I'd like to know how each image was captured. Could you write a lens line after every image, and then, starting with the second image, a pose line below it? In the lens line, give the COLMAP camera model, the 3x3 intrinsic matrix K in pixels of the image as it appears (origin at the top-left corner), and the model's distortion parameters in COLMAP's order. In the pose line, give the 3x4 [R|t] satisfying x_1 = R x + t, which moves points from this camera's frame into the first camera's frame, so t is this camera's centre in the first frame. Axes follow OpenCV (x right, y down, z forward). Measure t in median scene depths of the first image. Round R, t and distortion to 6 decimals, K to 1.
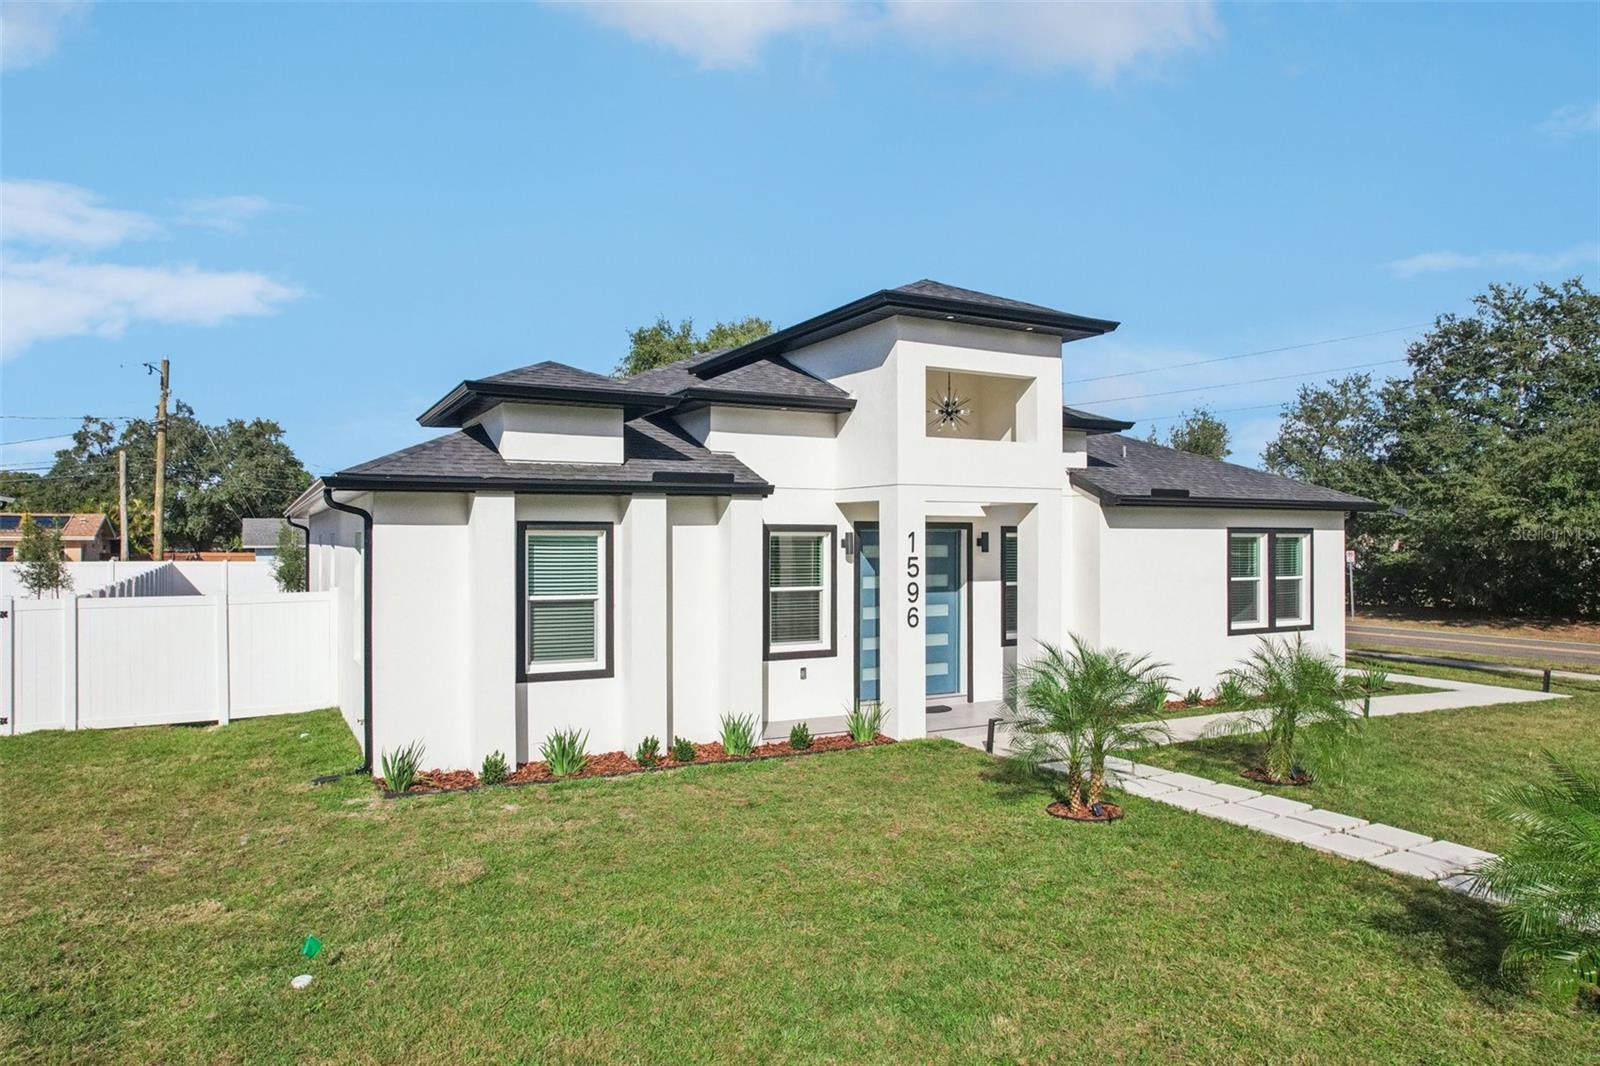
lens RADIAL K [[1055.7, 0, 810.4], [0, 1055.7, 528.8], [0, 0, 1]] dist [-0.029386, 0.003514]
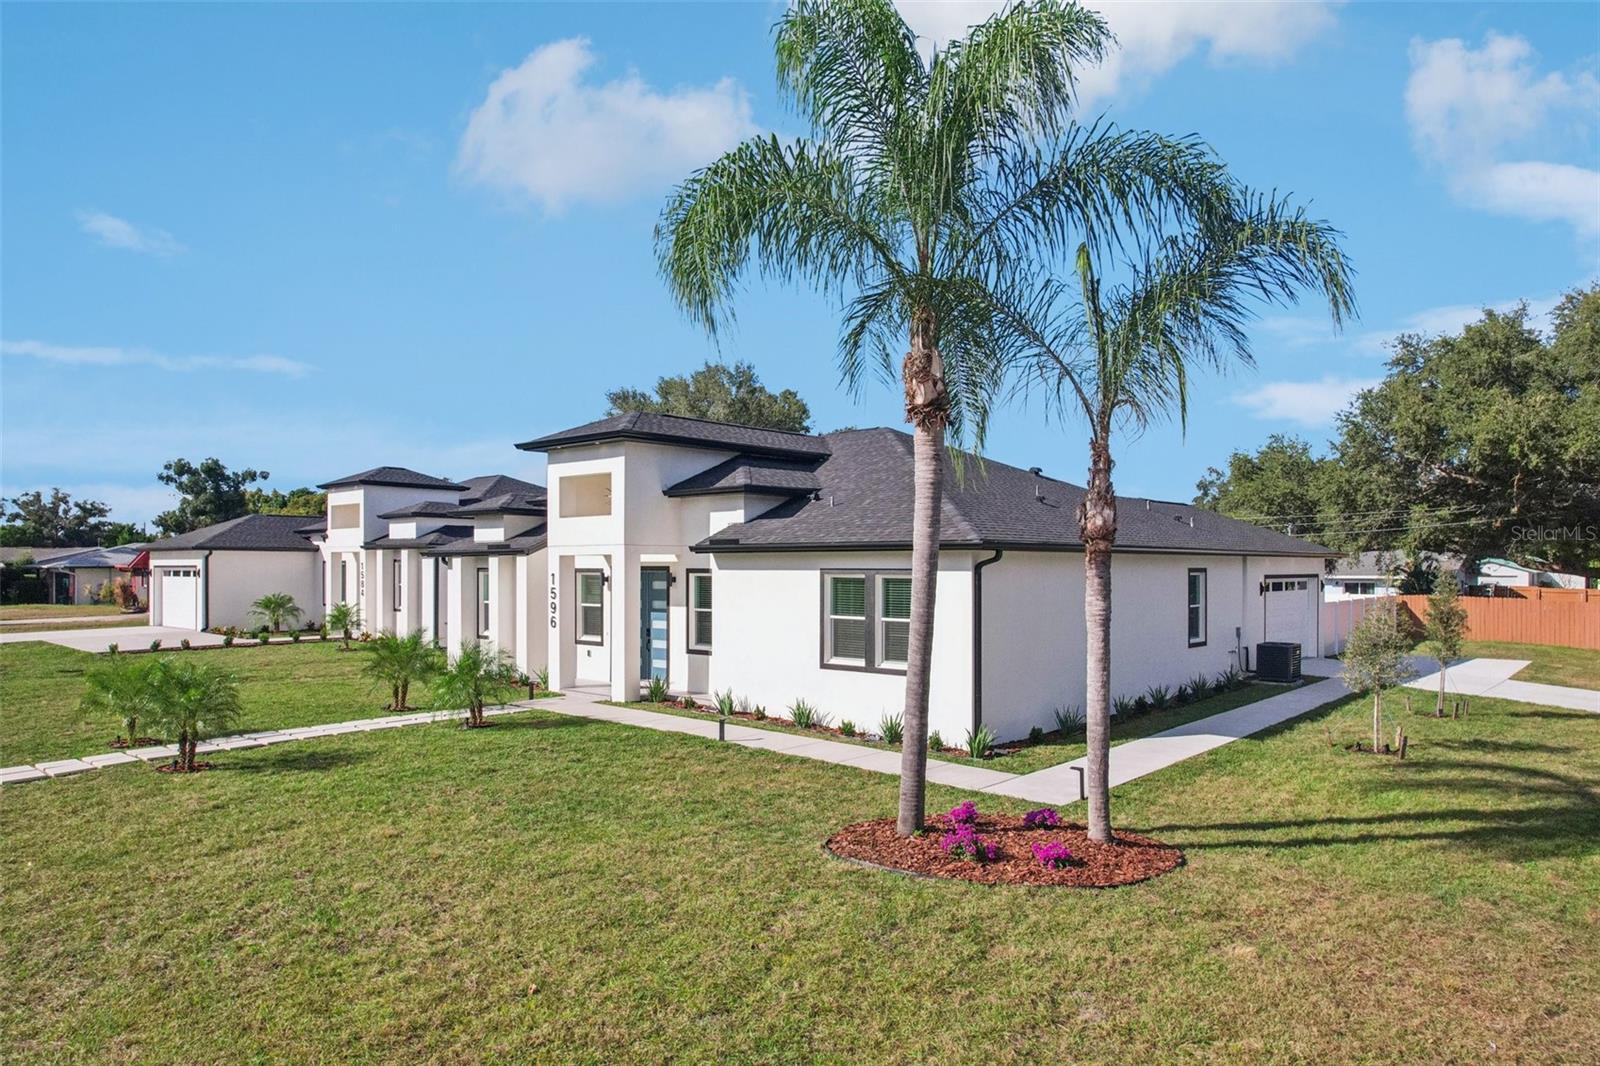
lens RADIAL K [[1055.7, 0, 810.4], [0, 1055.7, 528.8], [0, 0, 1]] dist [-0.029386, 0.003514]
pose [[0.325273, -0.034985, -0.944973, 1.790173], [0.007672, 0.999380, -0.034358, -0.006848], [0.945589, 0.003926, 0.325339, 0.782130]]
